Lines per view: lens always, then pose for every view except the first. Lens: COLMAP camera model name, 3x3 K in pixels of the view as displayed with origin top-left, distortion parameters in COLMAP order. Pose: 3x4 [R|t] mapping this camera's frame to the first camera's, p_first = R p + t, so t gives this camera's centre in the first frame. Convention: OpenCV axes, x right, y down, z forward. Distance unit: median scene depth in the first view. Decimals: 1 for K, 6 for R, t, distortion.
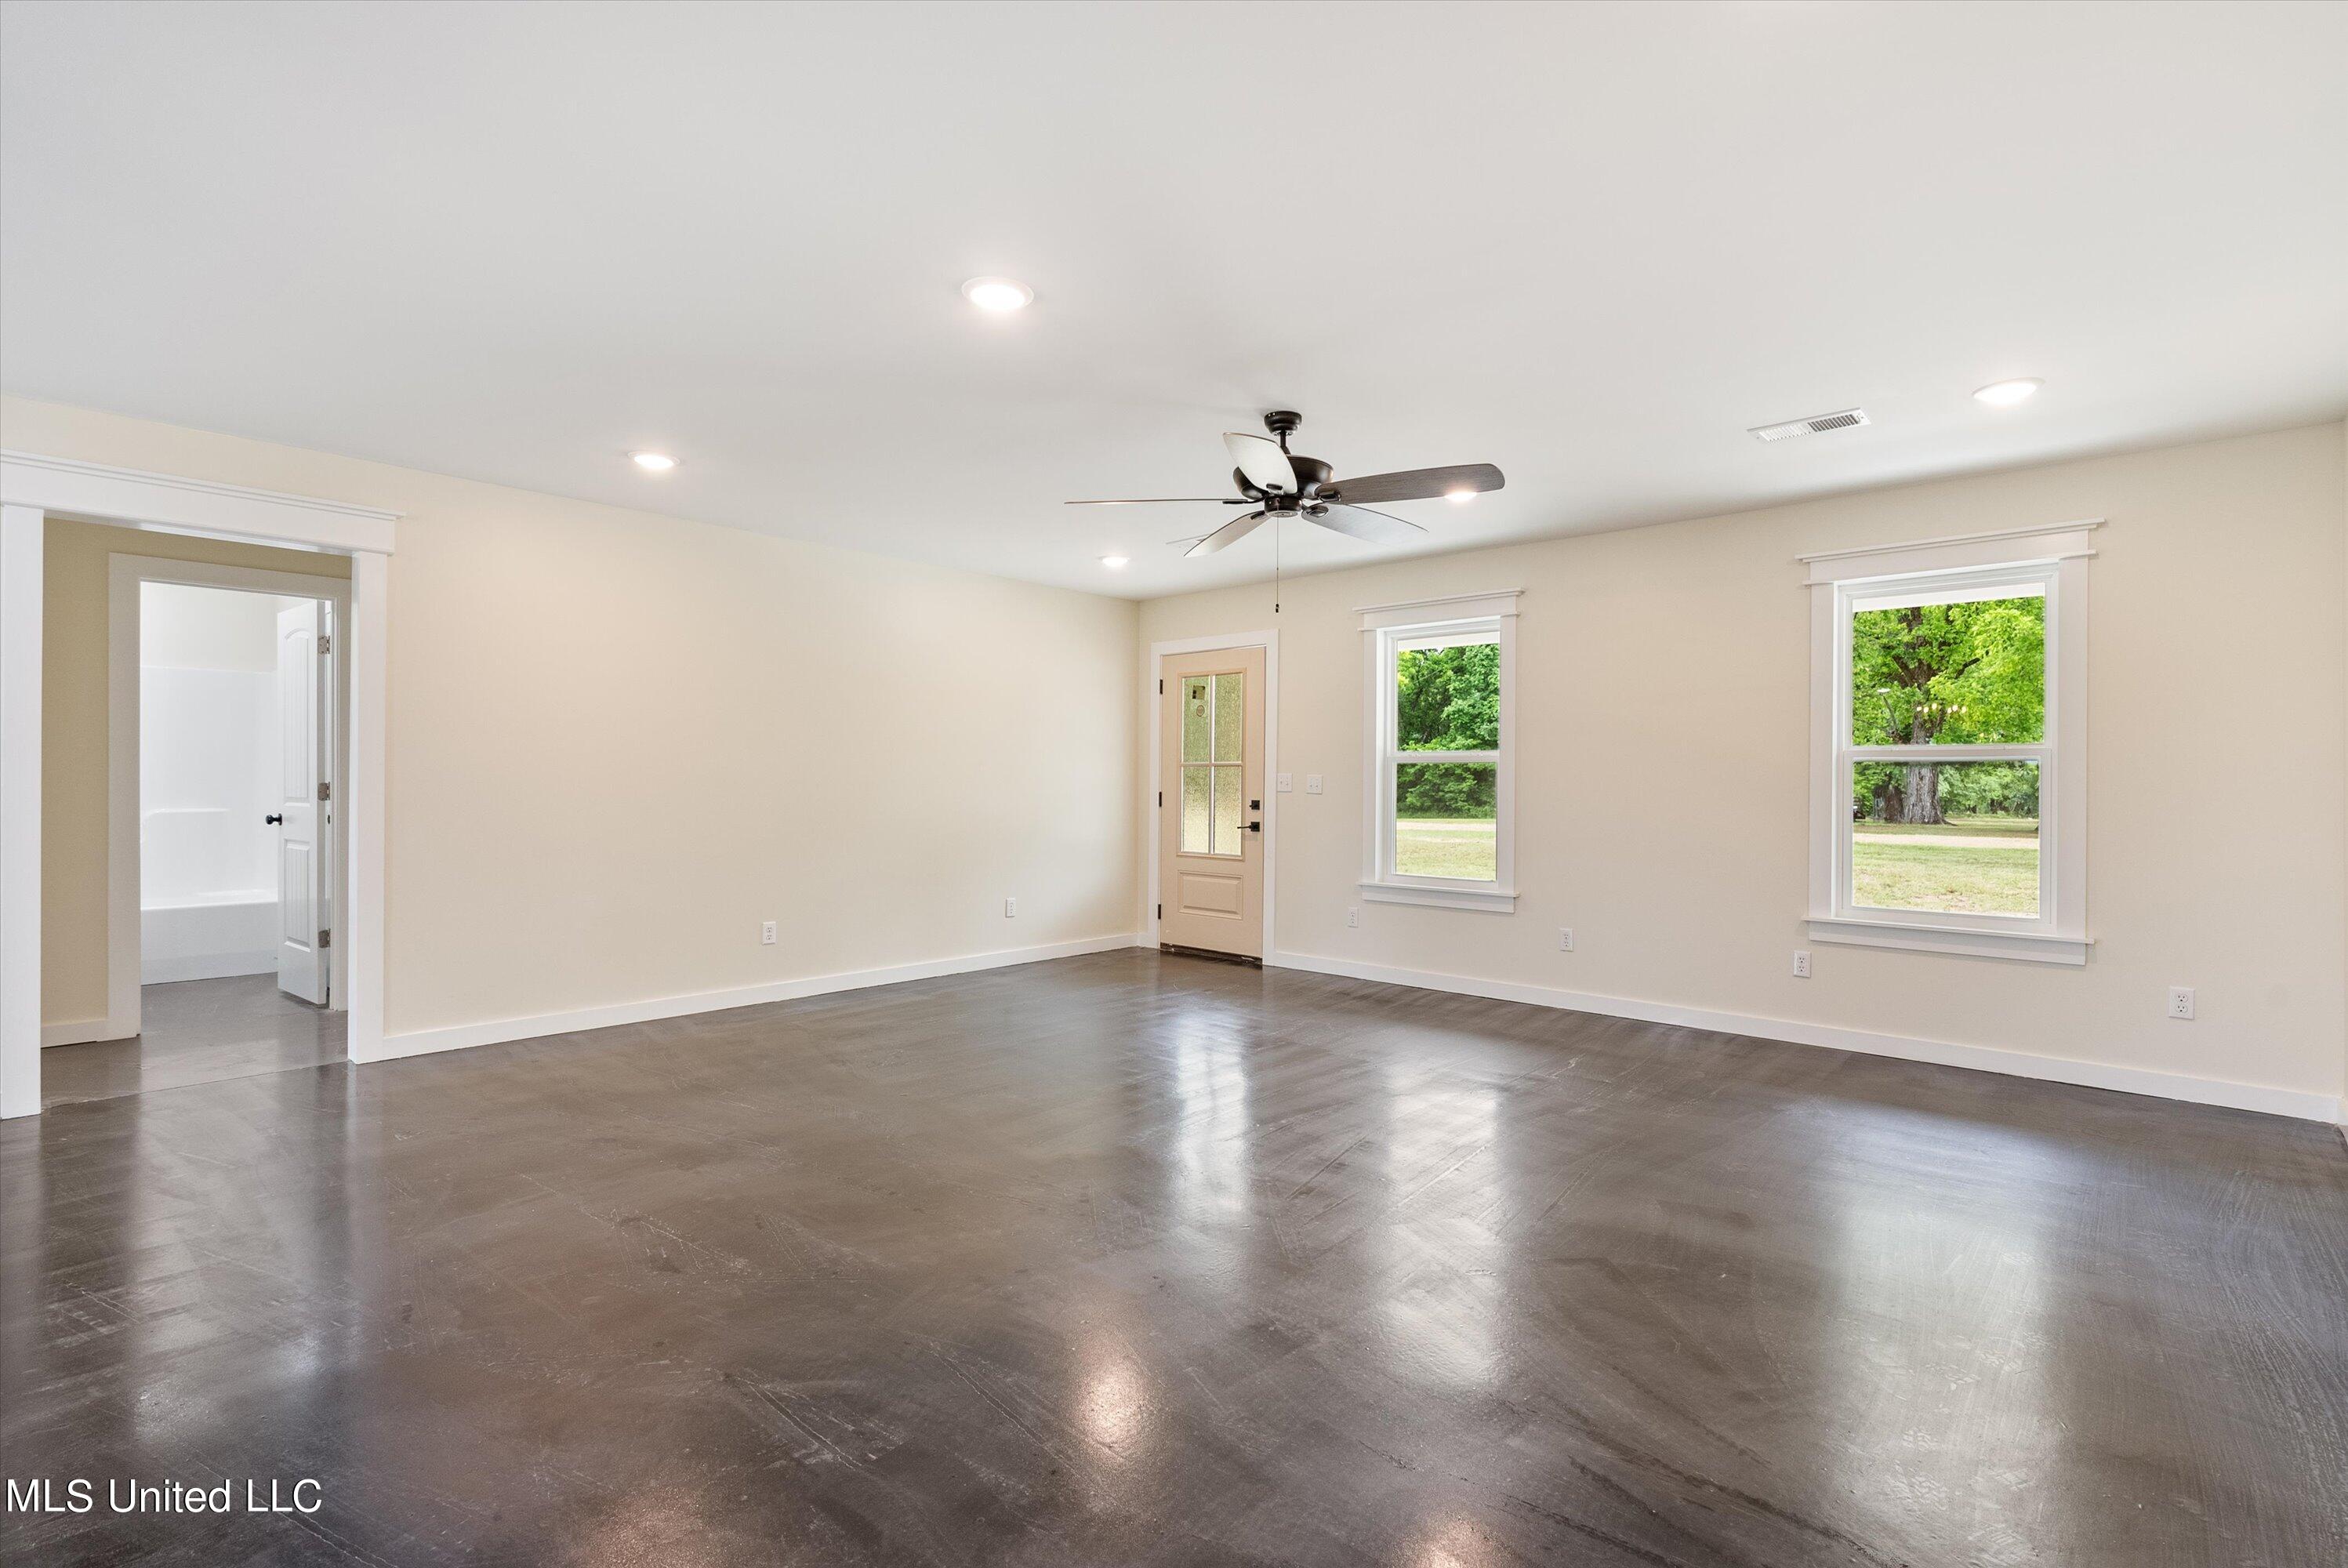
lens RADIAL K [[1087.1, 0, 1174.0], [0, 1087.1, 784.0], [0, 0, 1]] dist [0.005953, 0.000852]
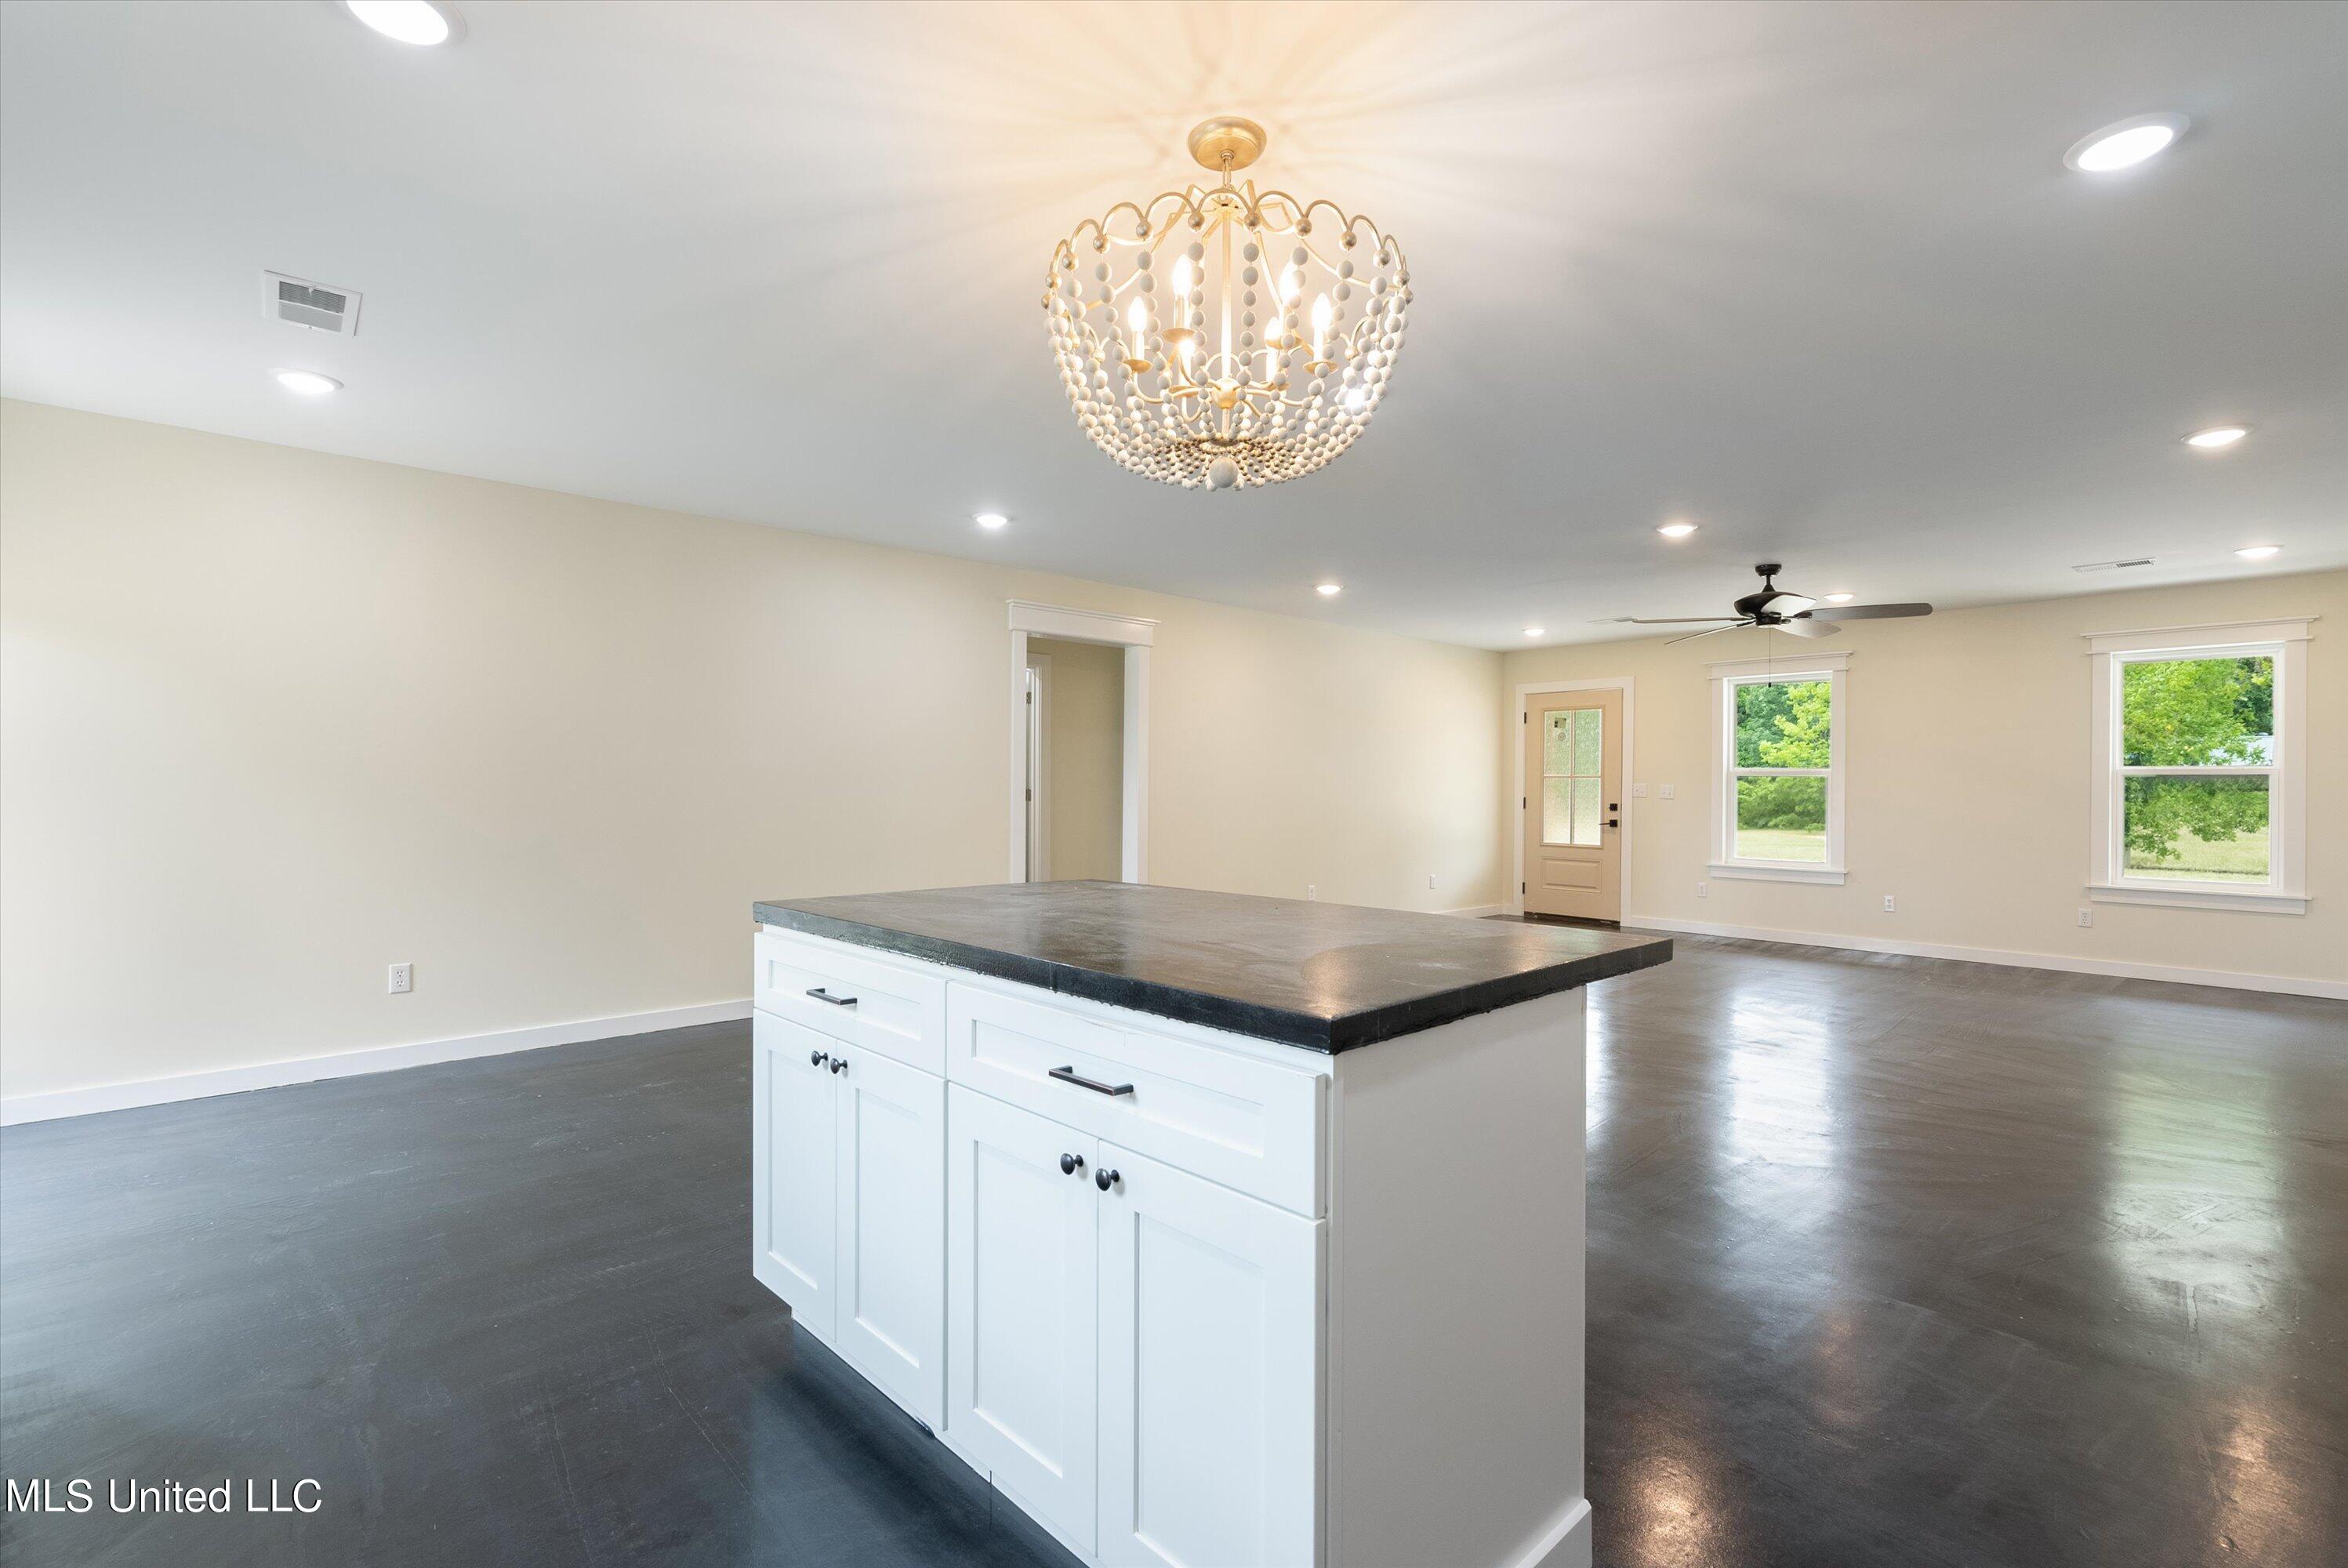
lens RADIAL K [[1086.4, 0, 1174.0], [0, 1086.4, 784.0], [0, 0, 1]] dist [0.013747, -0.000071]
pose [[0.996784, -0.000357, -0.080136, -0.361102], [-0.000041, 0.999988, -0.004962, -0.002761], [0.080136, 0.004950, 0.996772, -0.385055]]
